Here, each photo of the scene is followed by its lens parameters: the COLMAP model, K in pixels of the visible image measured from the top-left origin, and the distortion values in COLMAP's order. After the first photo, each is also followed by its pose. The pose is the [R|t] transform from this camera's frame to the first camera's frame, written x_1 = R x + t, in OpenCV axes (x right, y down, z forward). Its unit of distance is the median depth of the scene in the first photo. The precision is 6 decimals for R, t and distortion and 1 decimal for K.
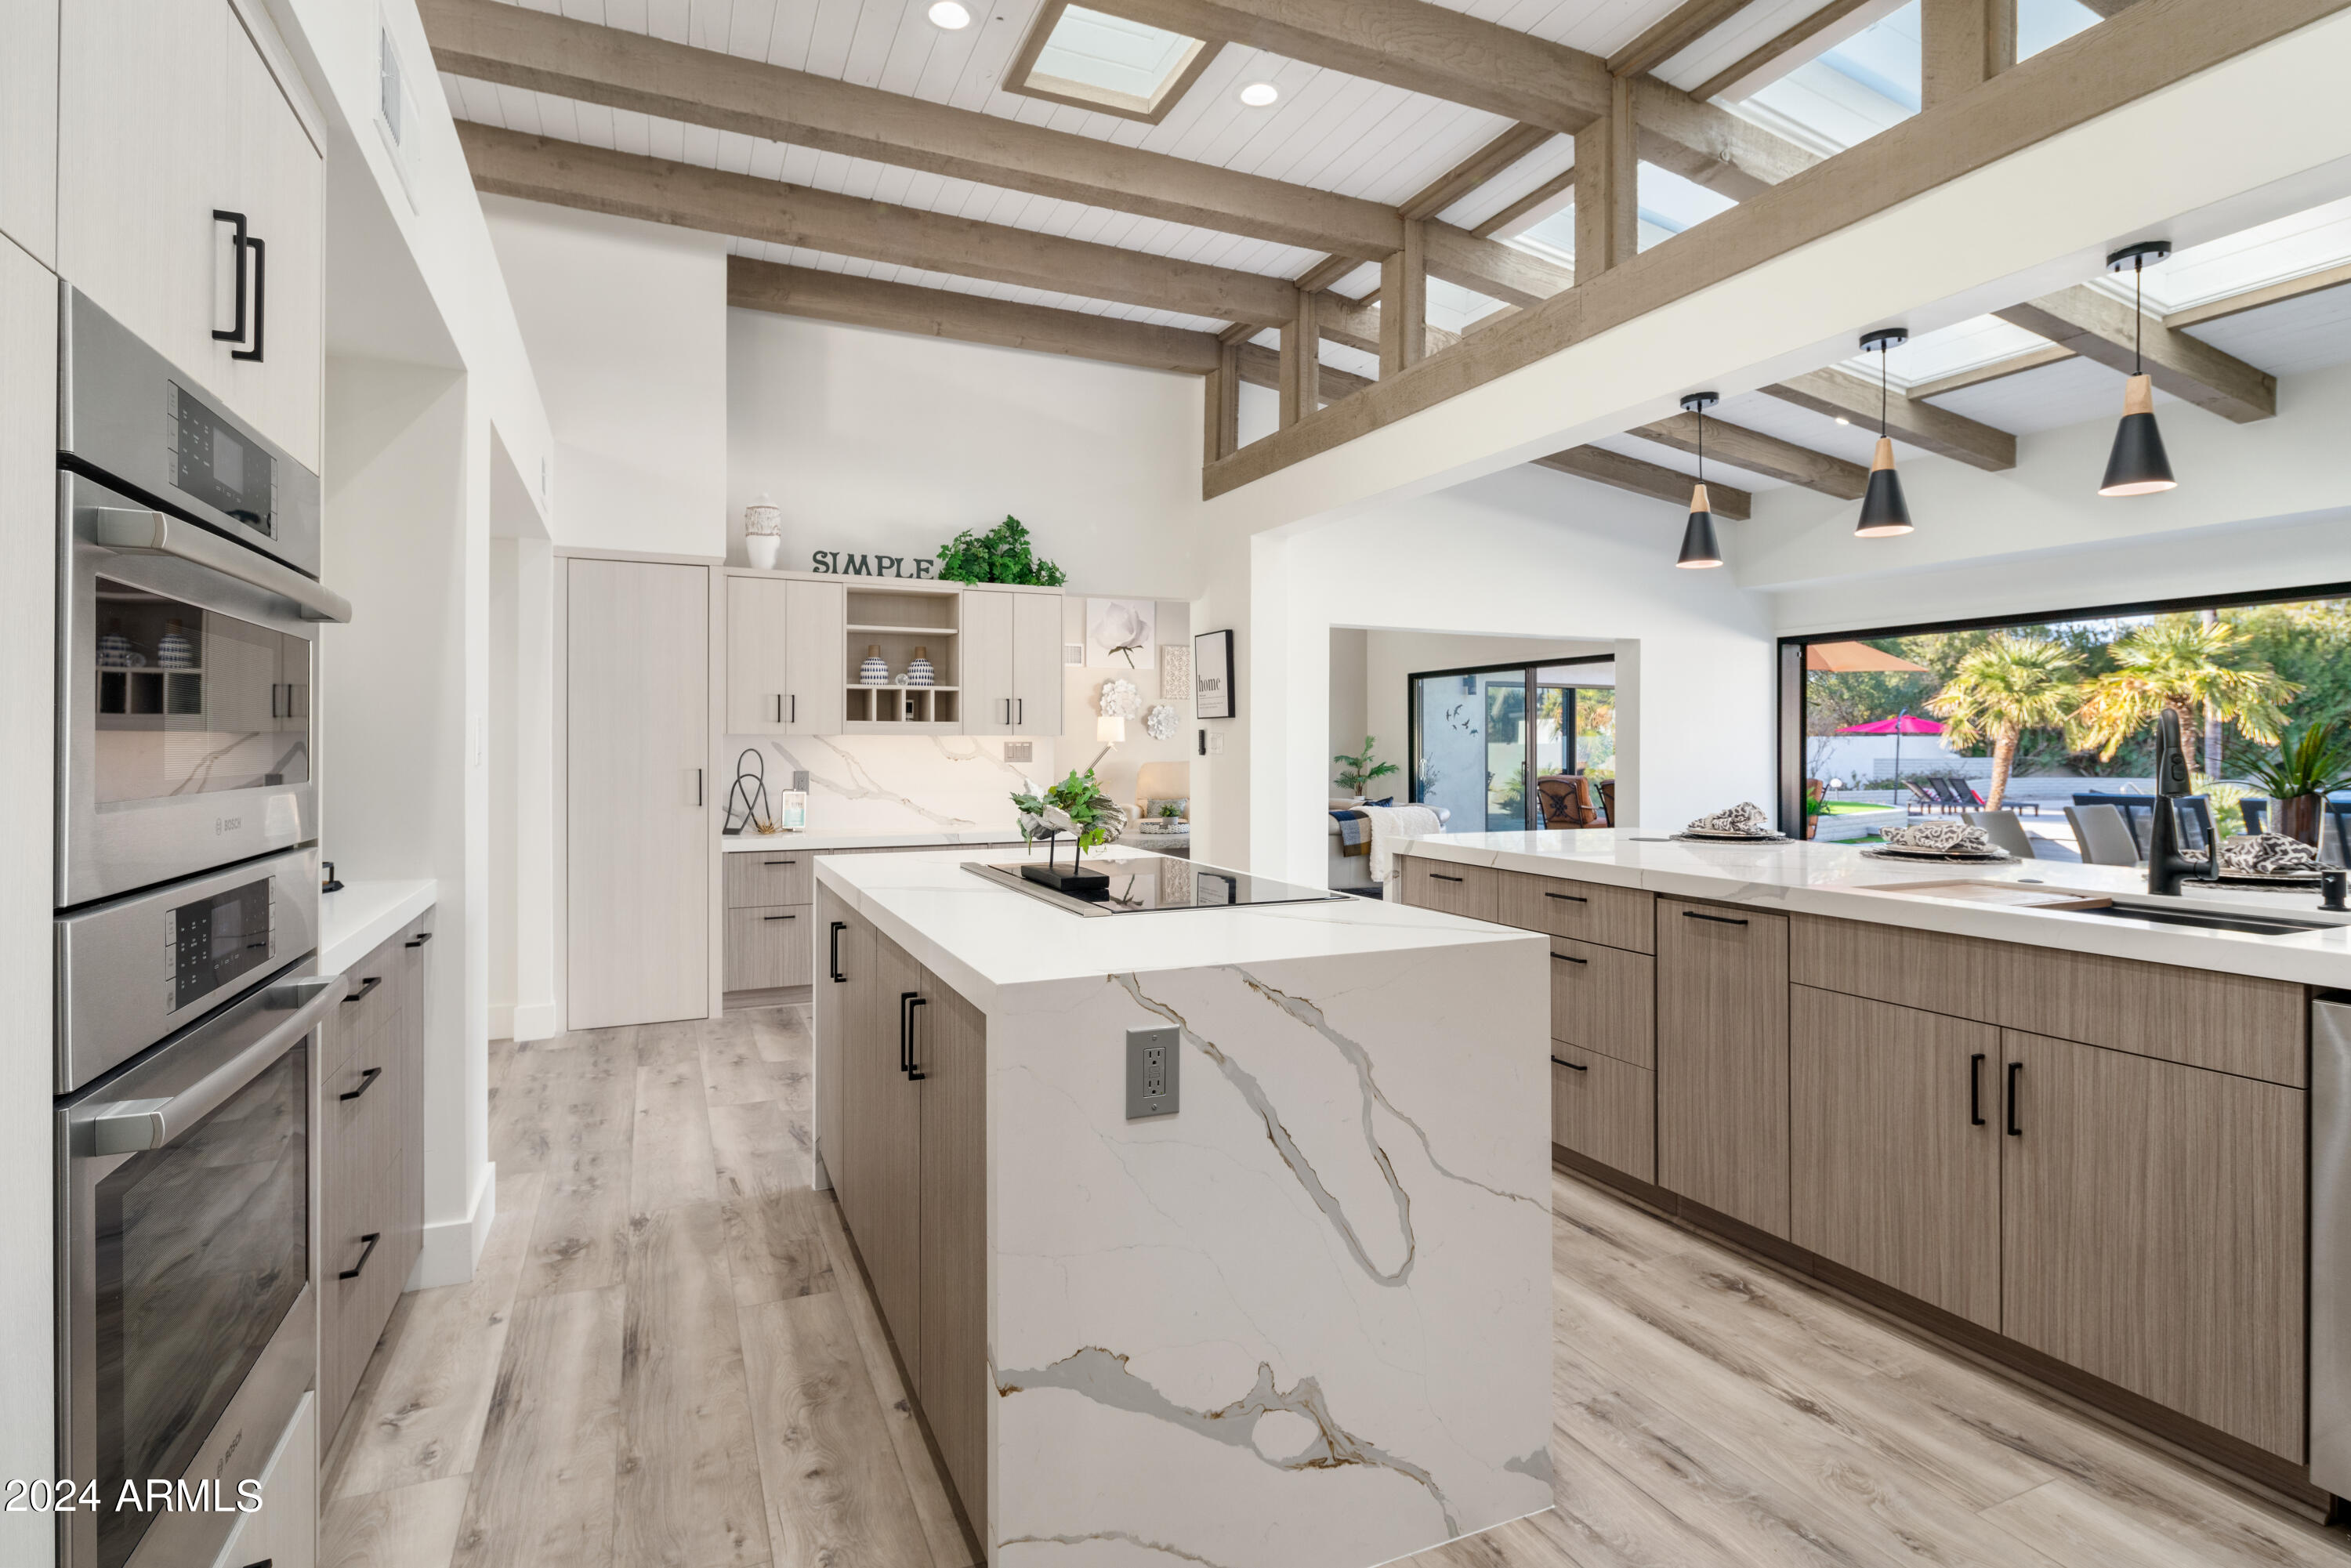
lens RADIAL K [[1163.7, 0, 1166.0], [0, 1163.7, 746.7], [0, 0, 1]] dist [0.002404, -0.000530]
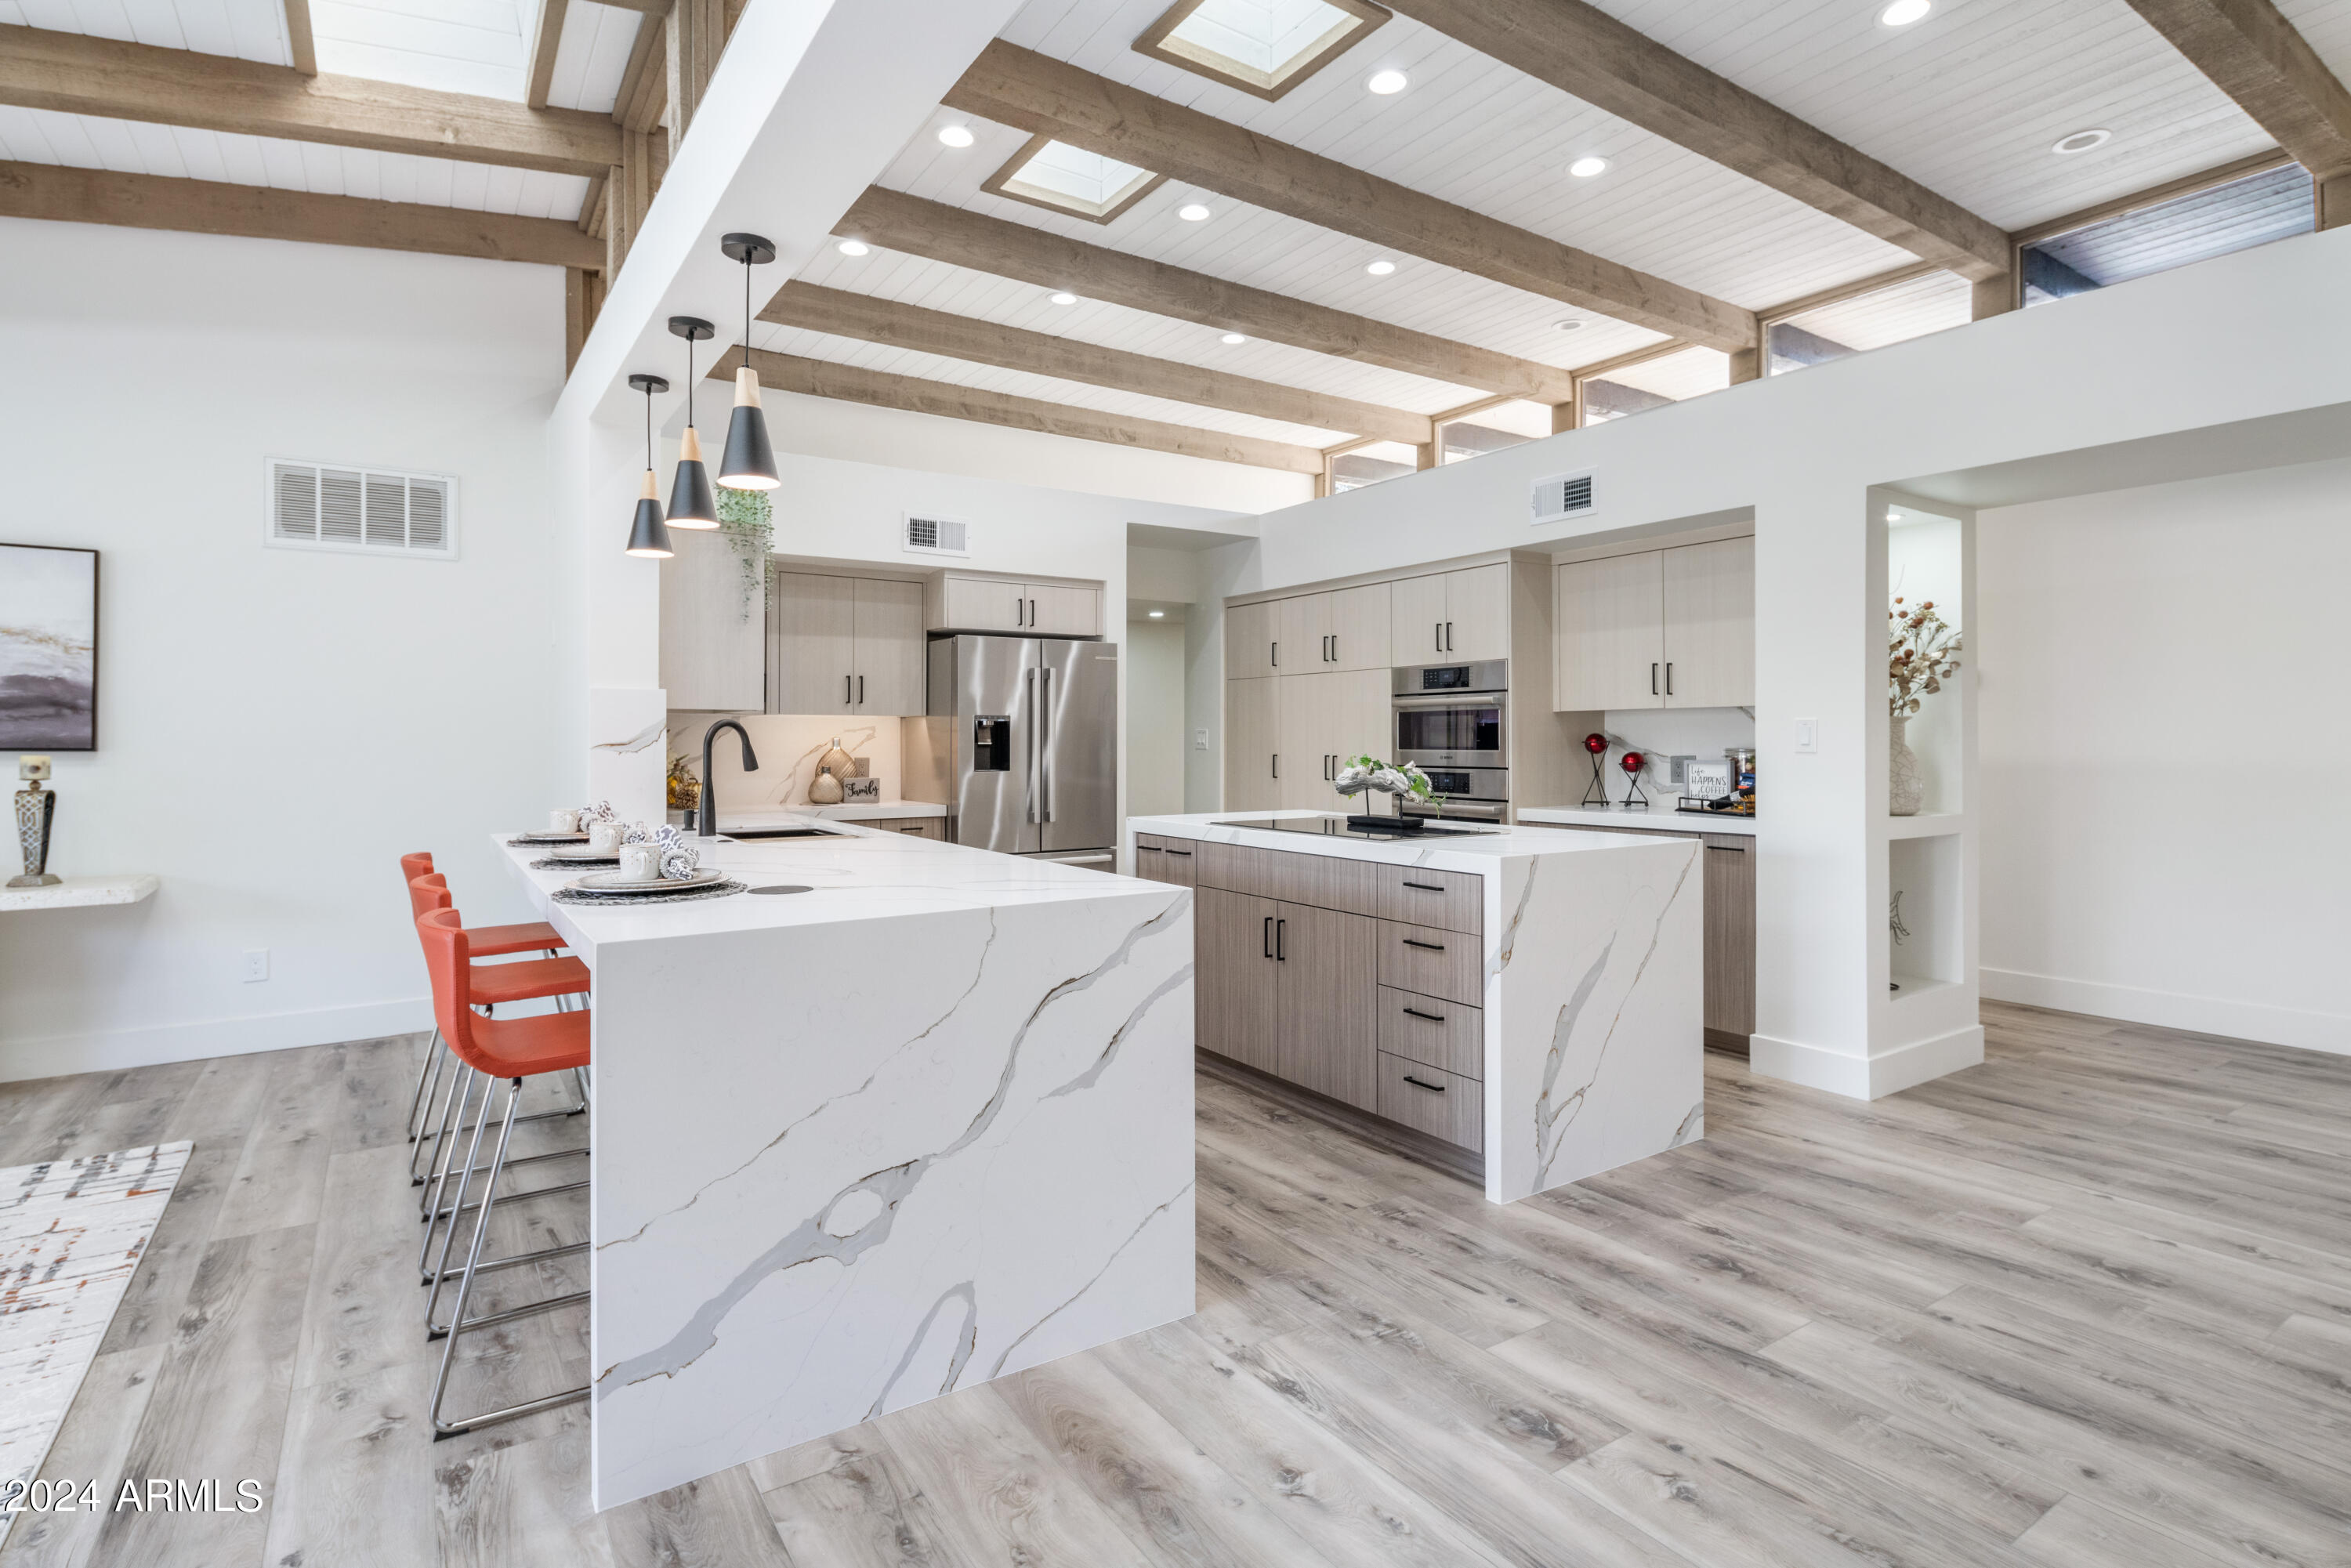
lens RADIAL K [[1161.8, 0, 1173.9], [0, 1161.8, 746.5], [0, 0, 1]] dist [0.006761, -0.006290]
pose [[-0.985479, 0.003083, -0.169770, 0.205898], [0.002179, 0.999982, 0.005515, -0.000923], [0.169784, 0.005065, -0.985468, 1.095985]]
